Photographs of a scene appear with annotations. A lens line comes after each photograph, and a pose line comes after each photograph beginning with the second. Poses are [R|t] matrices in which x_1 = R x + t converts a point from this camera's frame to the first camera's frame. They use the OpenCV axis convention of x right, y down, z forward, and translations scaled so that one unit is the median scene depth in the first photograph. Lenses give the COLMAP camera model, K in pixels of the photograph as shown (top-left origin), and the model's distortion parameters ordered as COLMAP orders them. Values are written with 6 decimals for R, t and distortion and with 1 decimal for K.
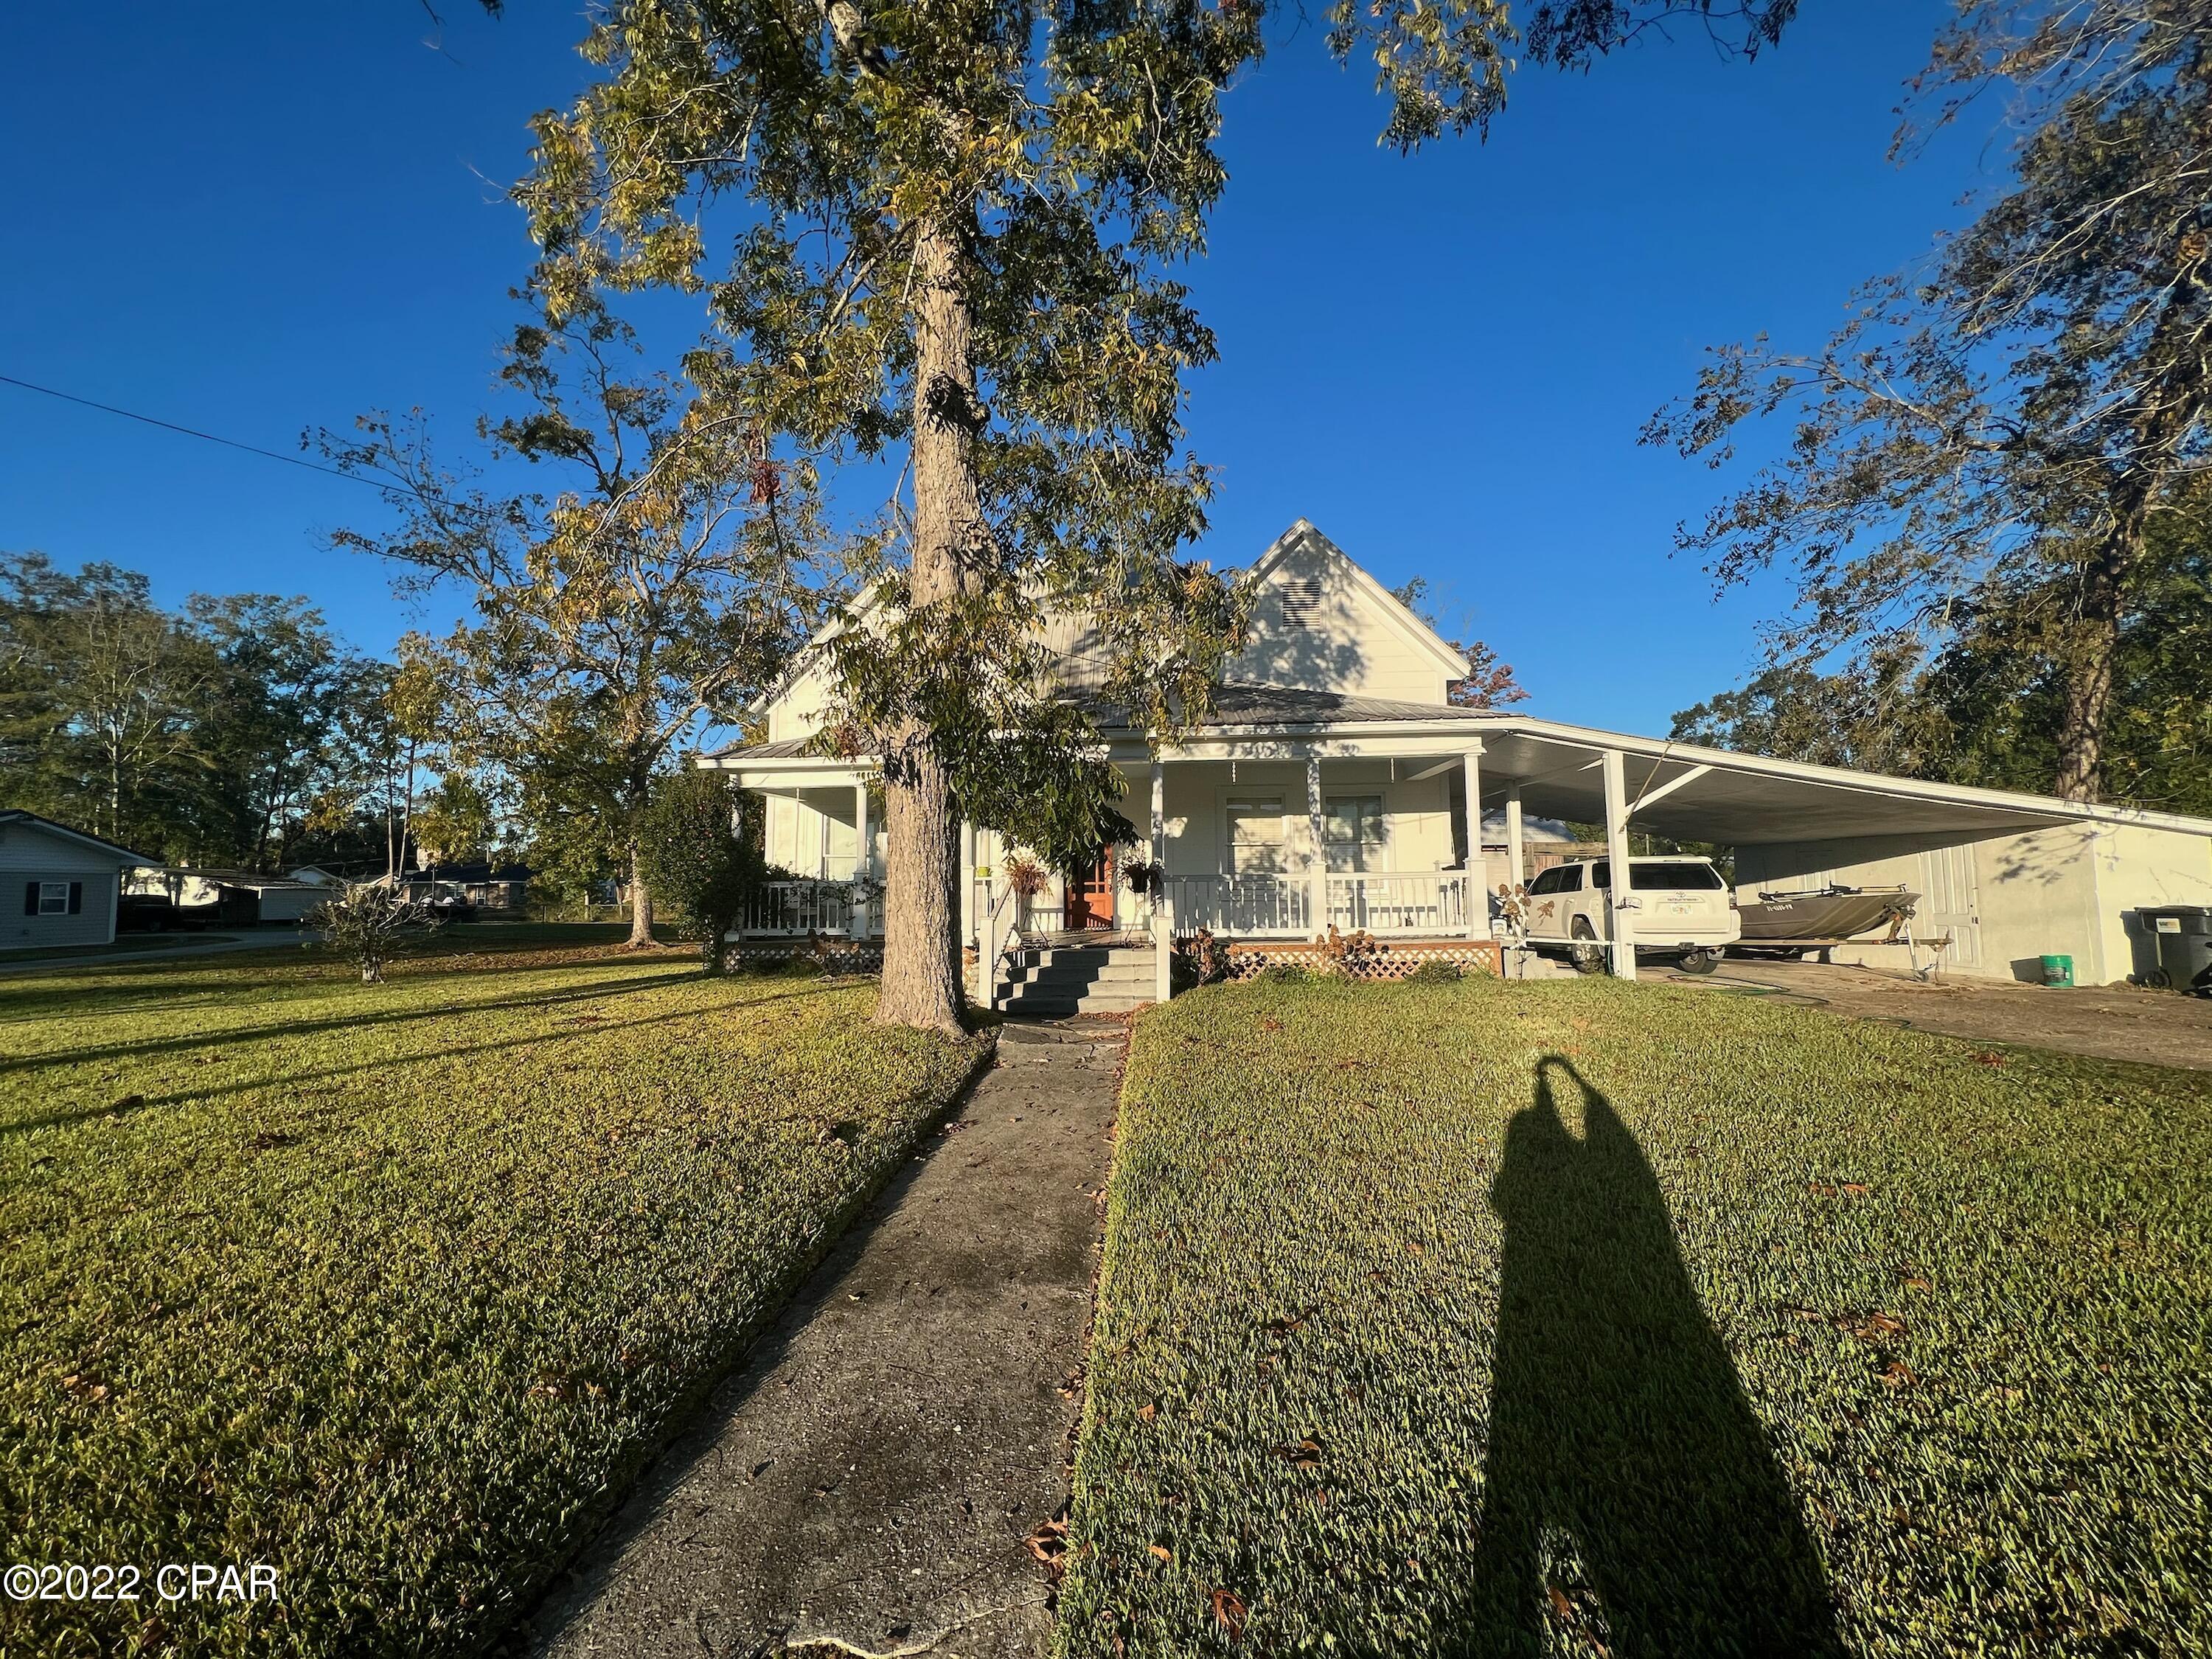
lens RADIAL K [[885.9, 0, 1102.2], [0, 885.9, 829.3], [0, 0, 1]] dist [-0.002221, 0.000401]
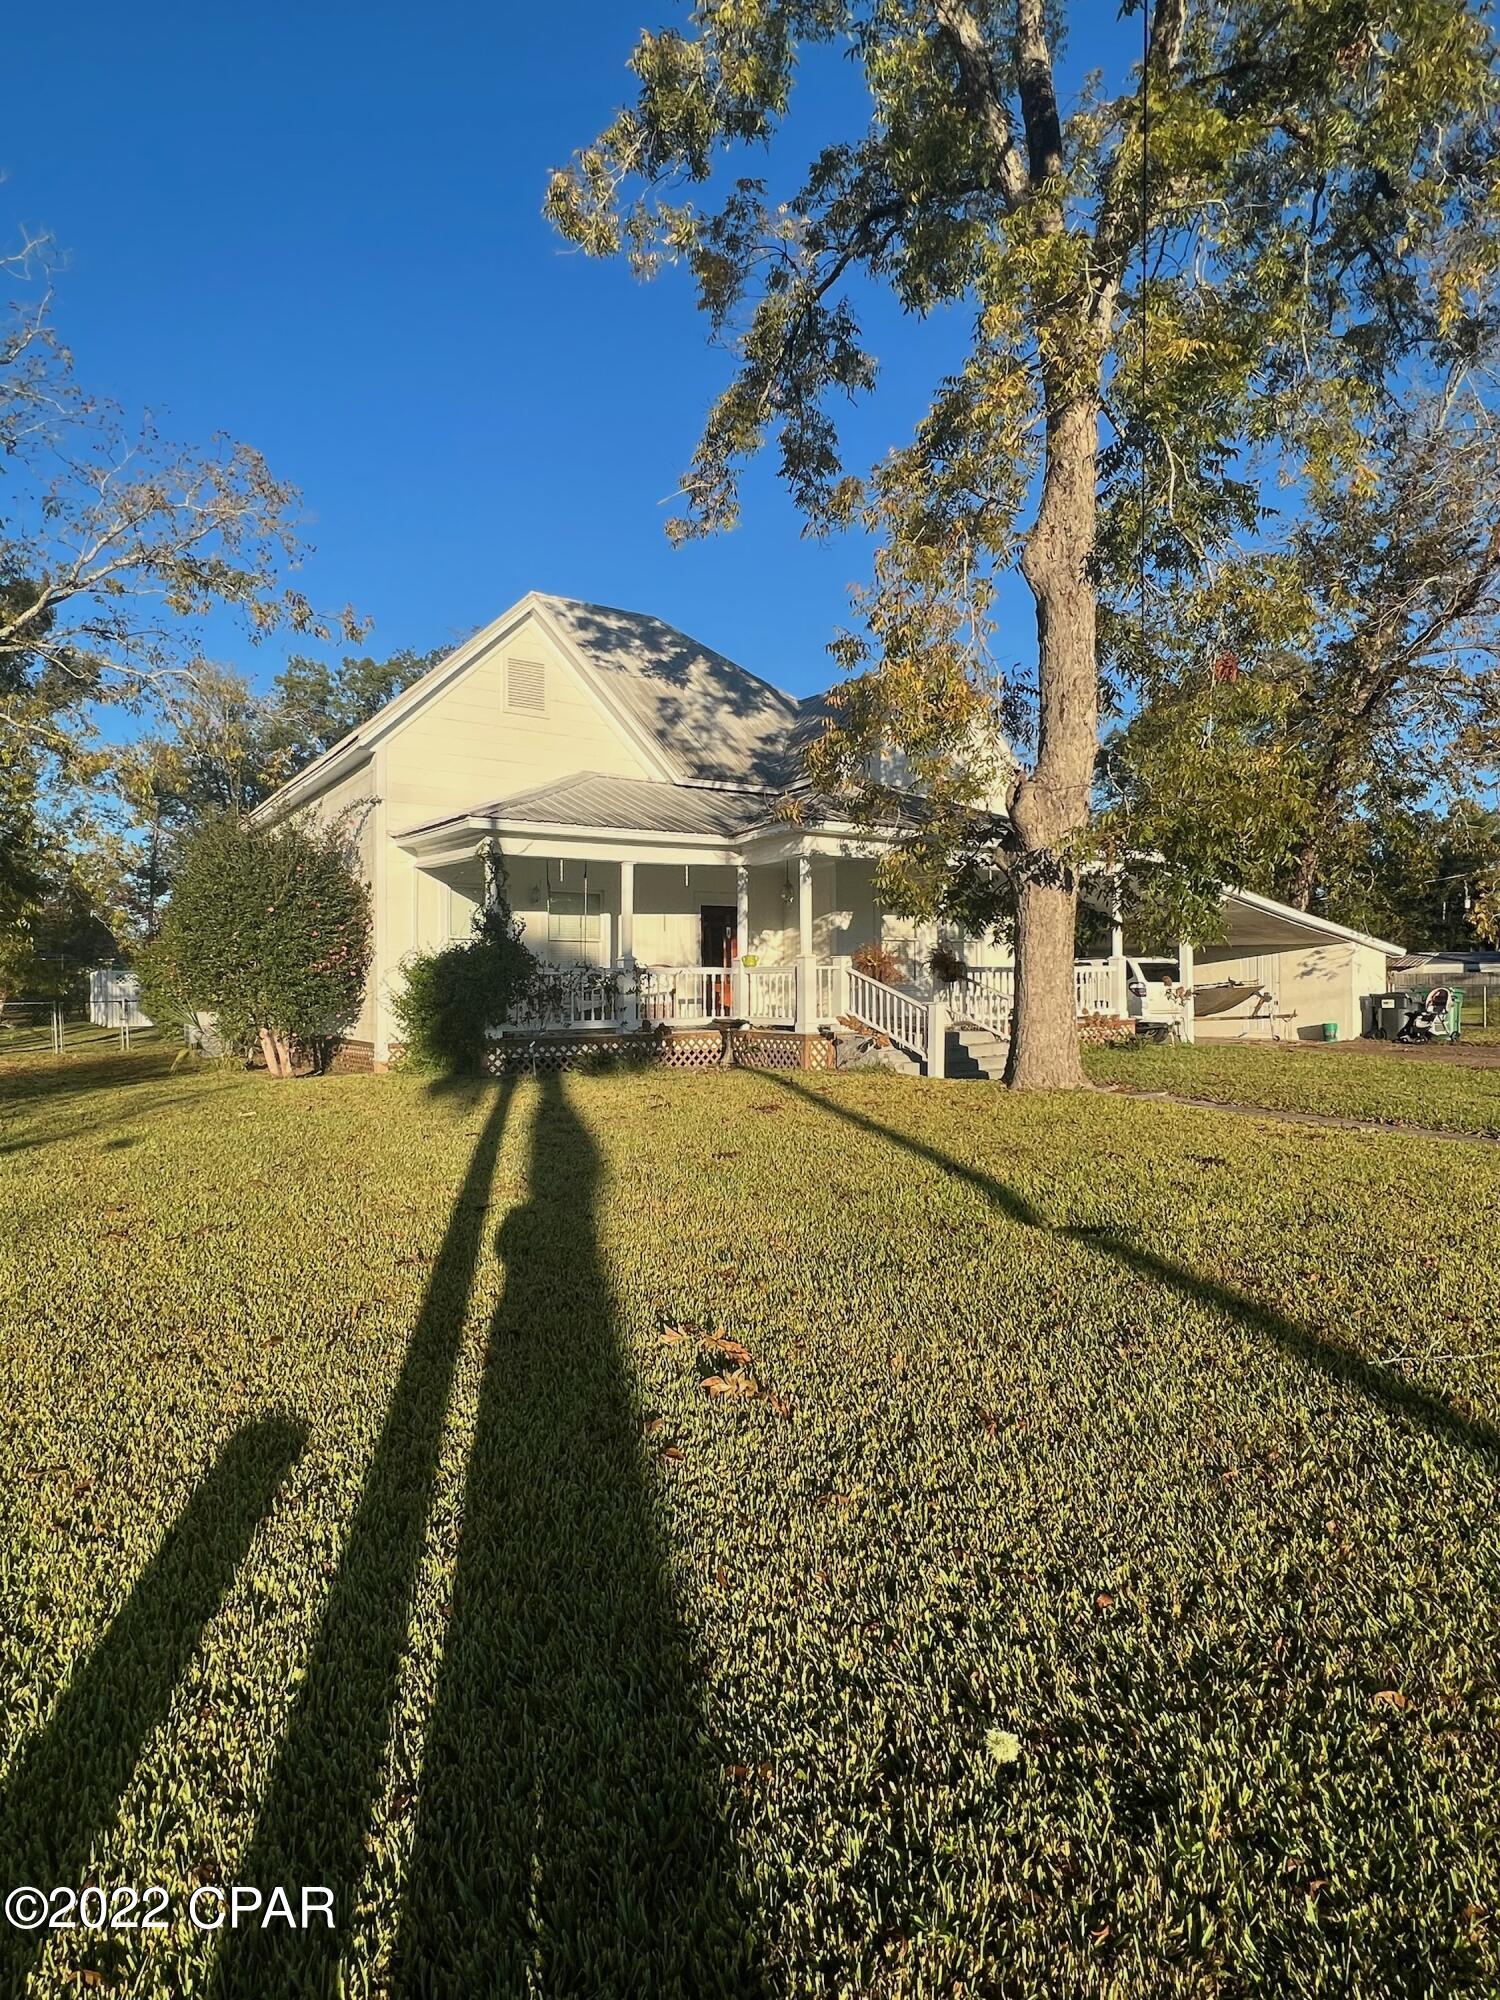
lens RADIAL K [[1054.7, 0, 766.4], [0, 1054.7, 1007.3], [0, 0, 1]] dist [-0.003037, -0.000661]
pose [[0.797006, -0.009014, 0.603904, -0.880576], [-0.045404, 0.996165, 0.074792, 0.013270], [-0.602262, -0.087029, 0.793541, 0.069146]]
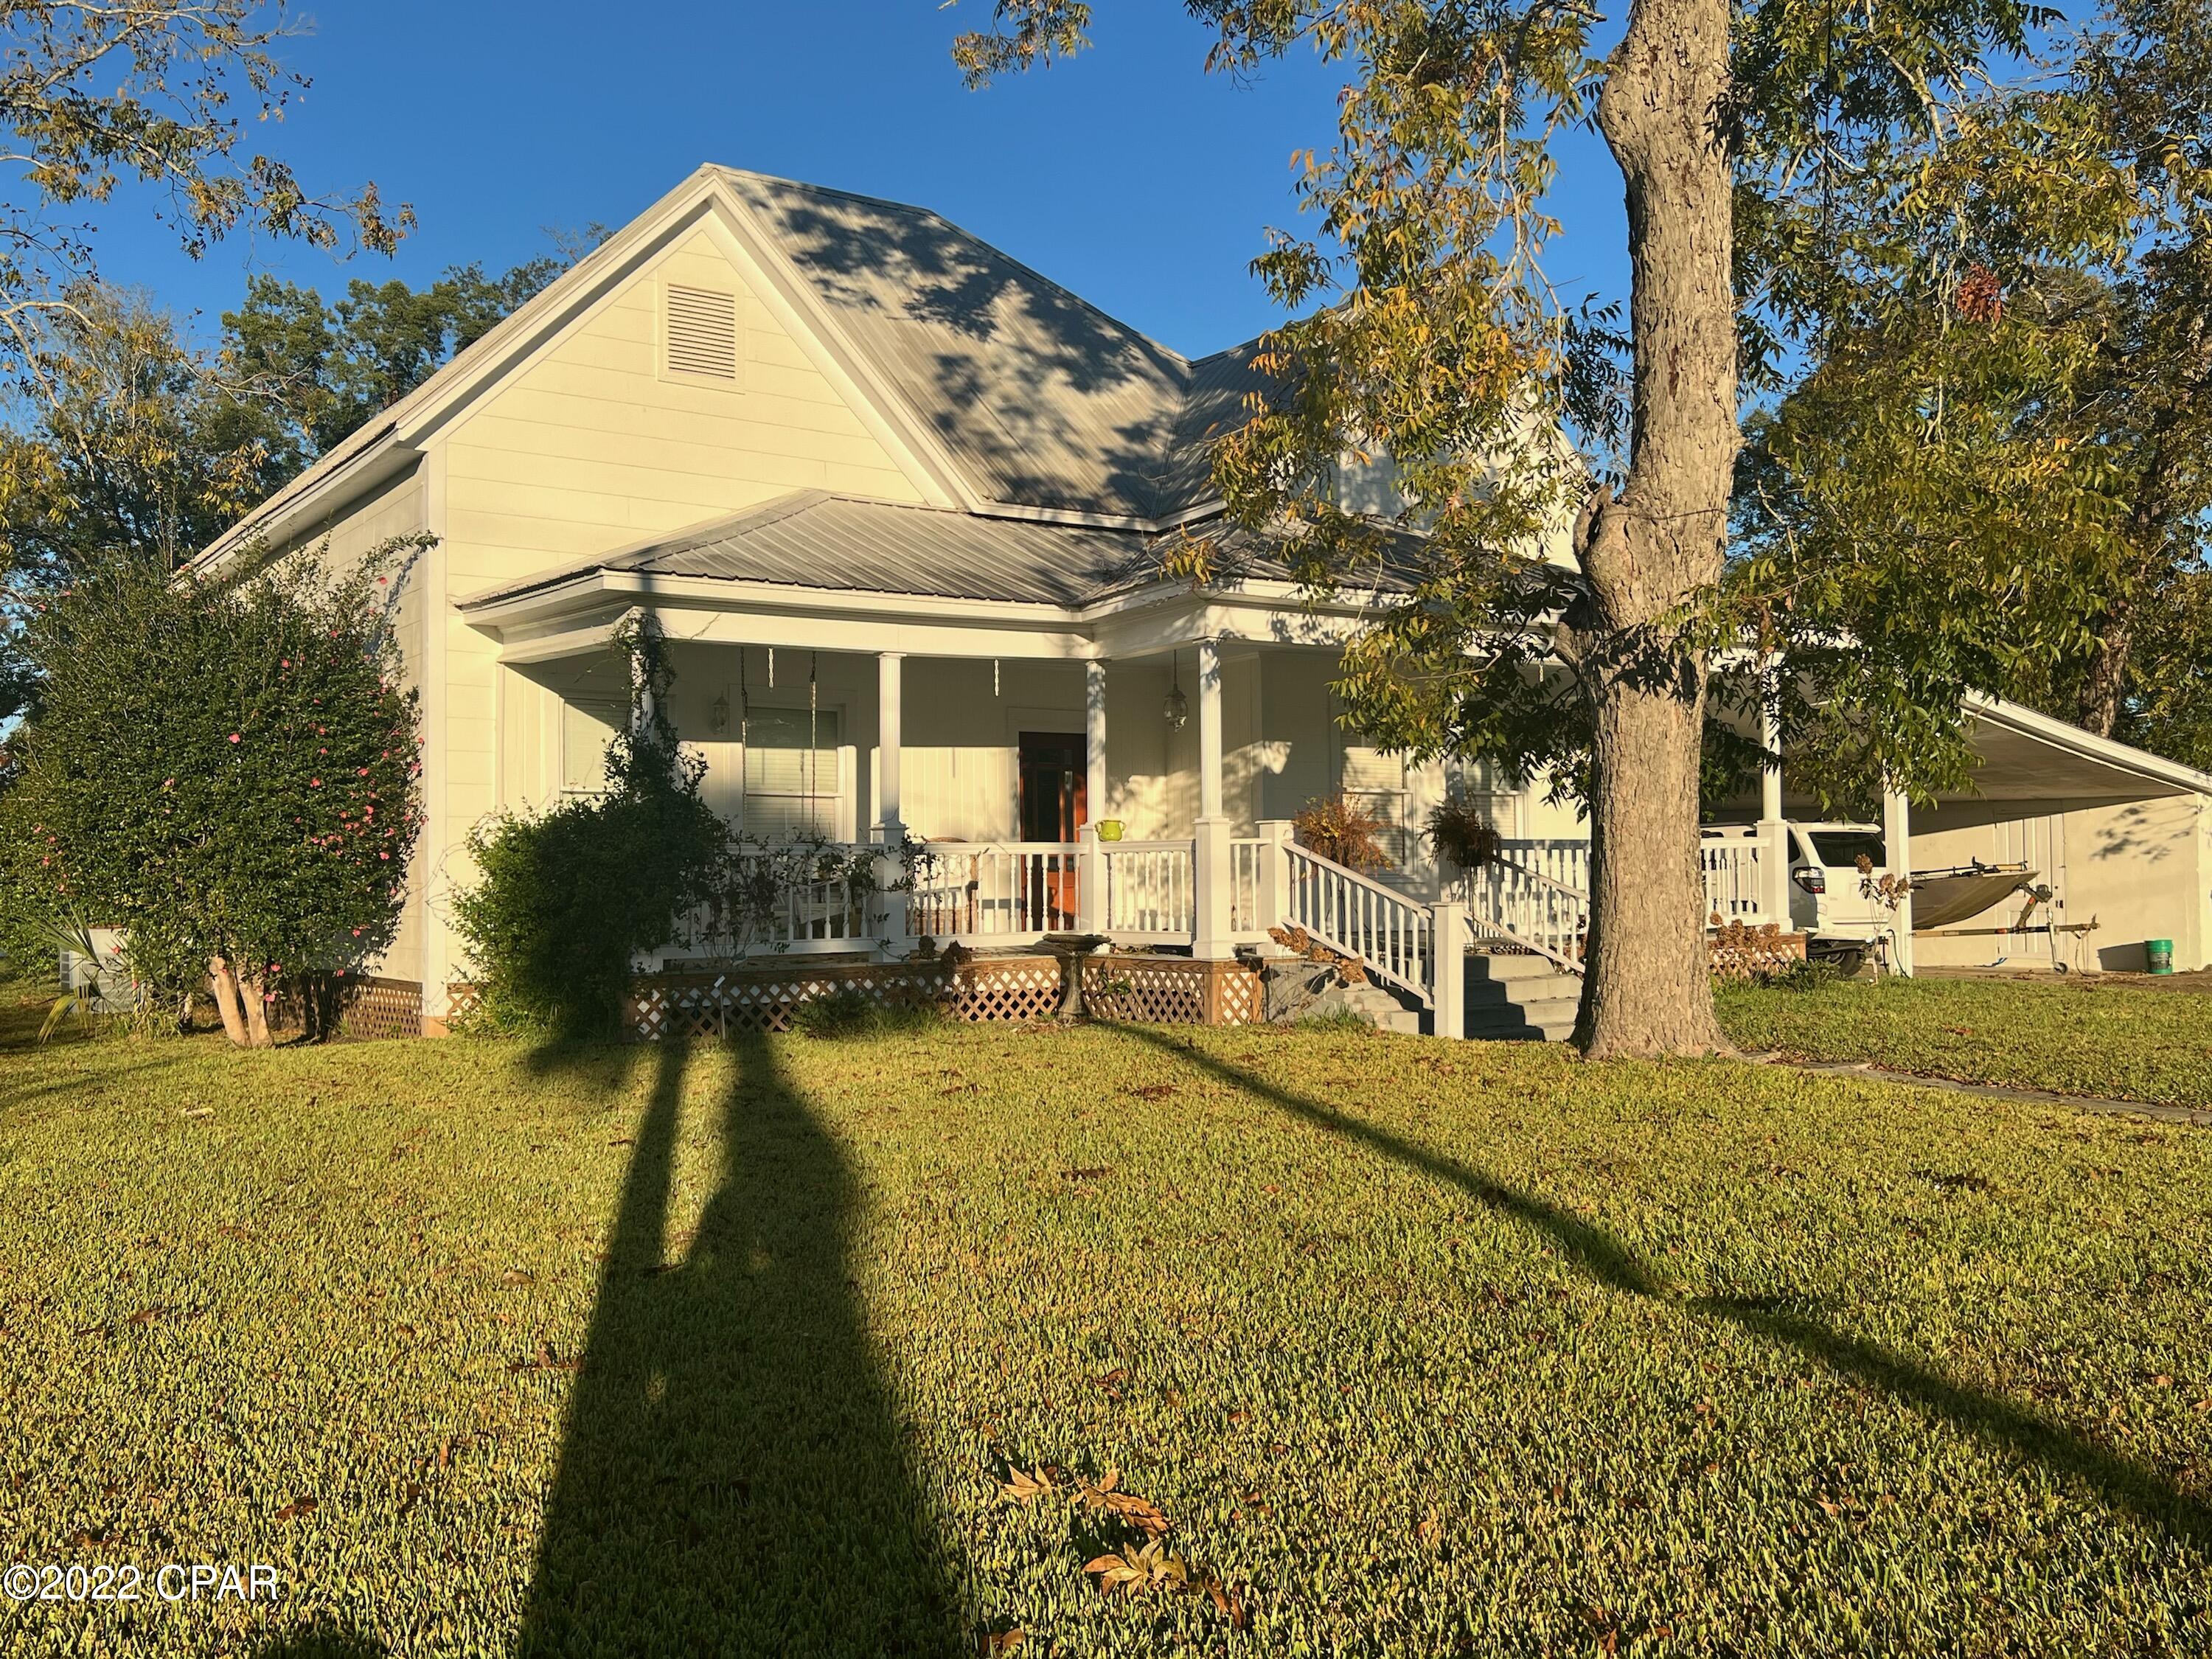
lens RADIAL K [[1915.0, 0, 1146.9], [0, 1915.0, 877.5], [0, 0, 1]] dist [0.044745, -0.047774]
pose [[0.790323, 0.000610, 0.612691, -0.892367], [-0.042252, 0.997673, 0.053509, 0.015552], [-0.611232, -0.068177, 0.788509, 0.068179]]
